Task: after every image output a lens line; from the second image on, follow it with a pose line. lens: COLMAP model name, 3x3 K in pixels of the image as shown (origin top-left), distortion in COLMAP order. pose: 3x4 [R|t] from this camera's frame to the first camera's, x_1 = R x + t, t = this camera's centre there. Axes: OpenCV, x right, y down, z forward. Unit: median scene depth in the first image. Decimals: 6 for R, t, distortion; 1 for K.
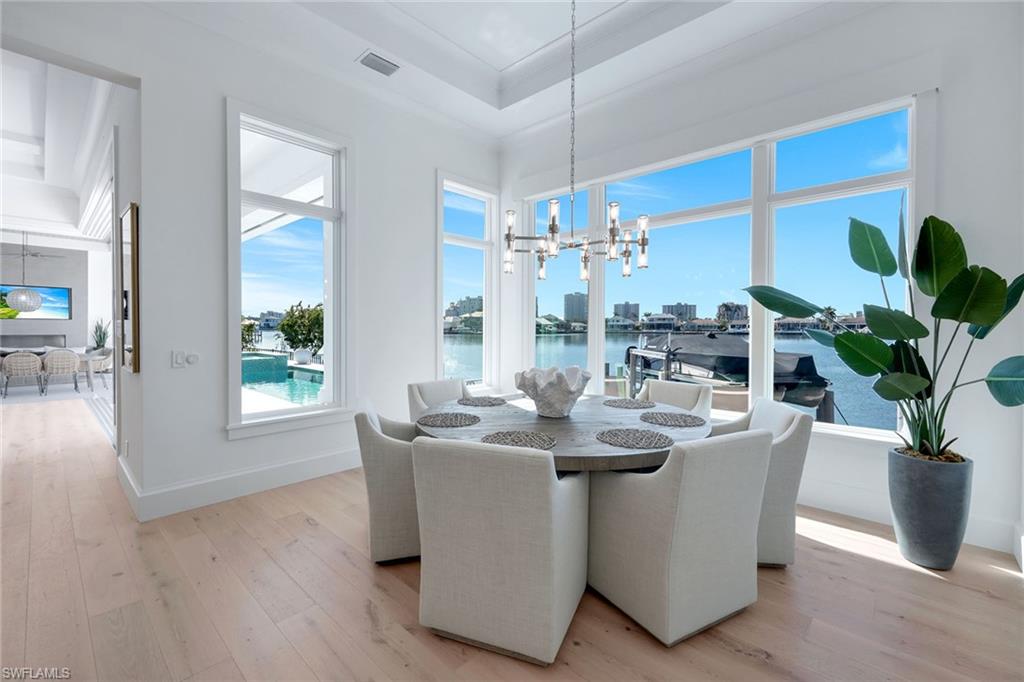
lens RADIAL K [[434.0, 0, 512.0], [0, 434.0, 341.0], [0, 0, 1]] dist [0.023493, -0.000020]
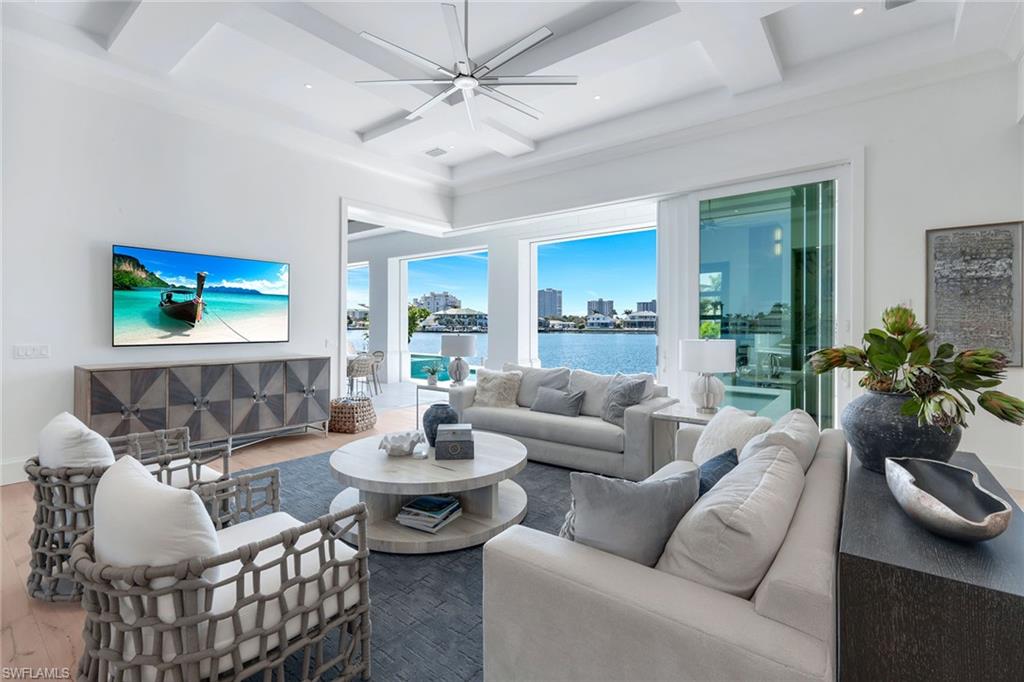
lens RADIAL K [[463.7, 0, 505.2], [0, 463.7, 330.9], [0, 0, 1]] dist [0.000059, -0.000126]
pose [[0.997588, -0.001296, 0.069403, -0.091065], [0.002656, 0.999806, -0.019513, -0.000092], [-0.069364, 0.019650, 0.997398, -0.003094]]
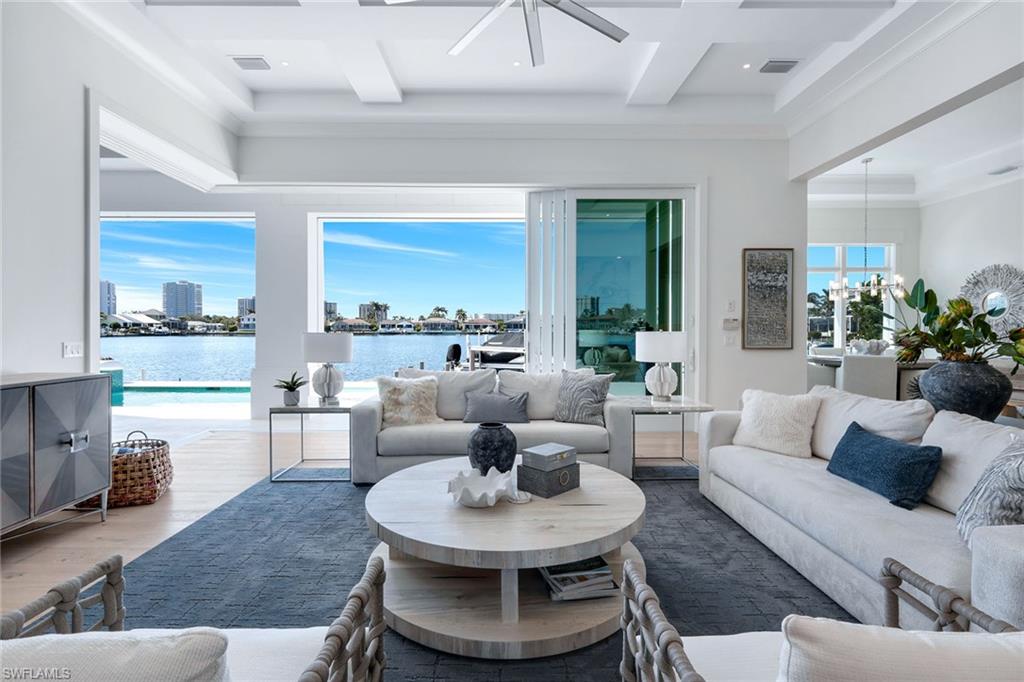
lens RADIAL K [[489.3, 0, 507.3], [0, 489.3, 336.2], [0, 0, 1]] dist [-0.004140, -0.001067]
pose [[0.729018, -0.014315, 0.684345, -0.117032], [0.023421, 0.999718, -0.004038, 0.000273], [-0.684094, 0.018971, 0.729147, 0.017183]]
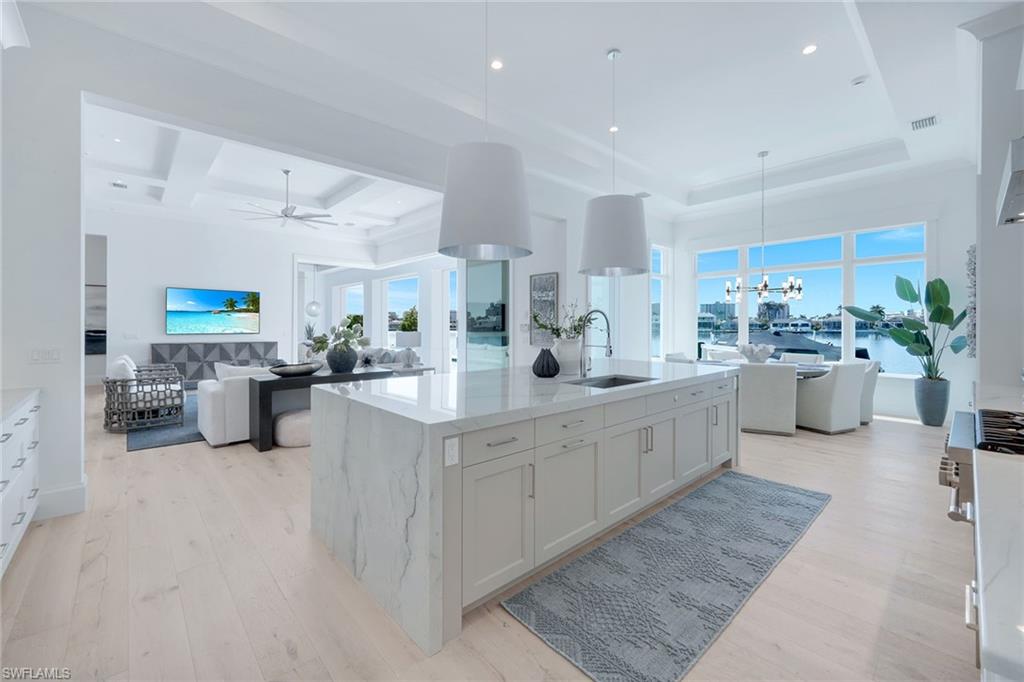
lens RADIAL K [[419.8, 0, 507.6], [0, 419.8, 332.6], [0, 0, 1]] dist [0.008455, 0.000050]
pose [[0.995594, 0.001666, -0.093752, -0.034831], [-0.003148, 0.999873, -0.015654, 0.001496], [0.093714, 0.015880, 0.995472, -0.046205]]
